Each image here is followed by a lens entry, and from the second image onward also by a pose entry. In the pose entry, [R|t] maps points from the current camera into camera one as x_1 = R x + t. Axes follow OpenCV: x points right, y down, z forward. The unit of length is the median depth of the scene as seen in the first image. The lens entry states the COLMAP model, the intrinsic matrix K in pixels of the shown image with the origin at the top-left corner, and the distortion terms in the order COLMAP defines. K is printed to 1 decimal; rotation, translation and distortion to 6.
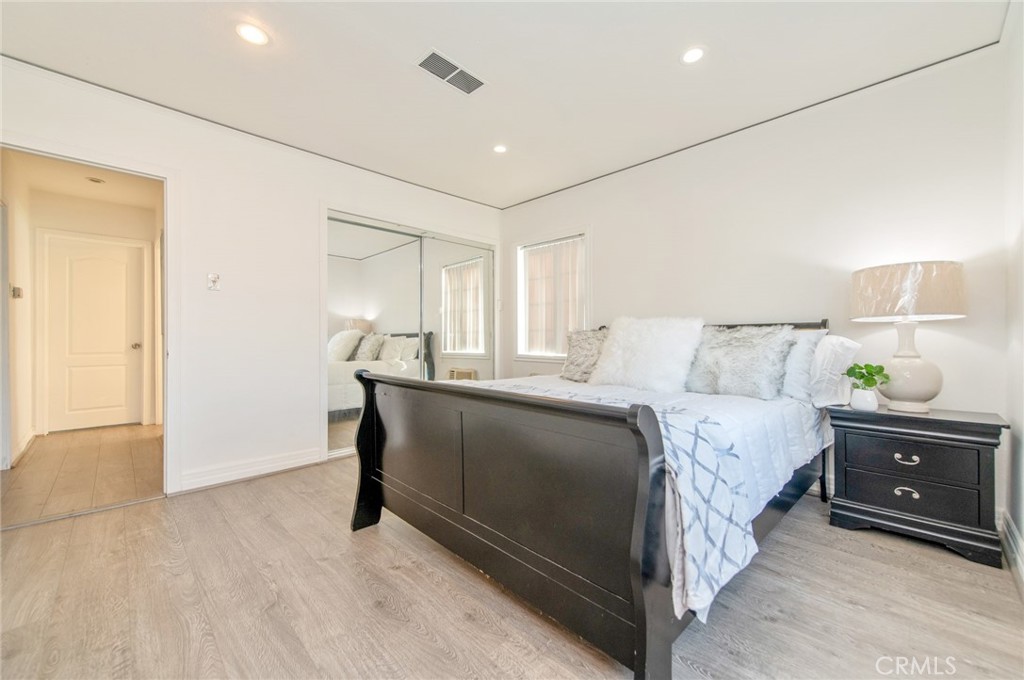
lens RADIAL K [[400.2, 0, 510.2], [0, 400.2, 338.6], [0, 0, 1]] dist [0.006495, -0.001771]
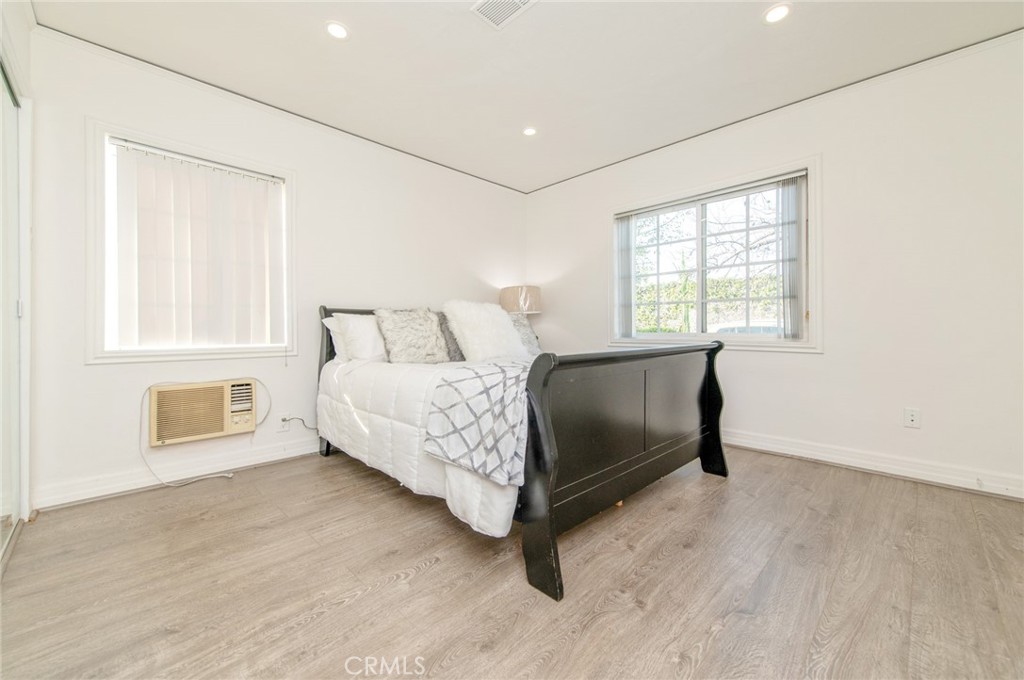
lens RADIAL K [[400.2, 0, 515.5], [0, 400.2, 325.7], [0, 0, 1]] dist [0.006495, -0.001771]
pose [[-0.001005, 0.003525, 0.999993, -1.455398], [0.007875, 0.999963, -0.003517, 0.042122], [-0.999968, 0.007871, -0.001032, 1.478099]]
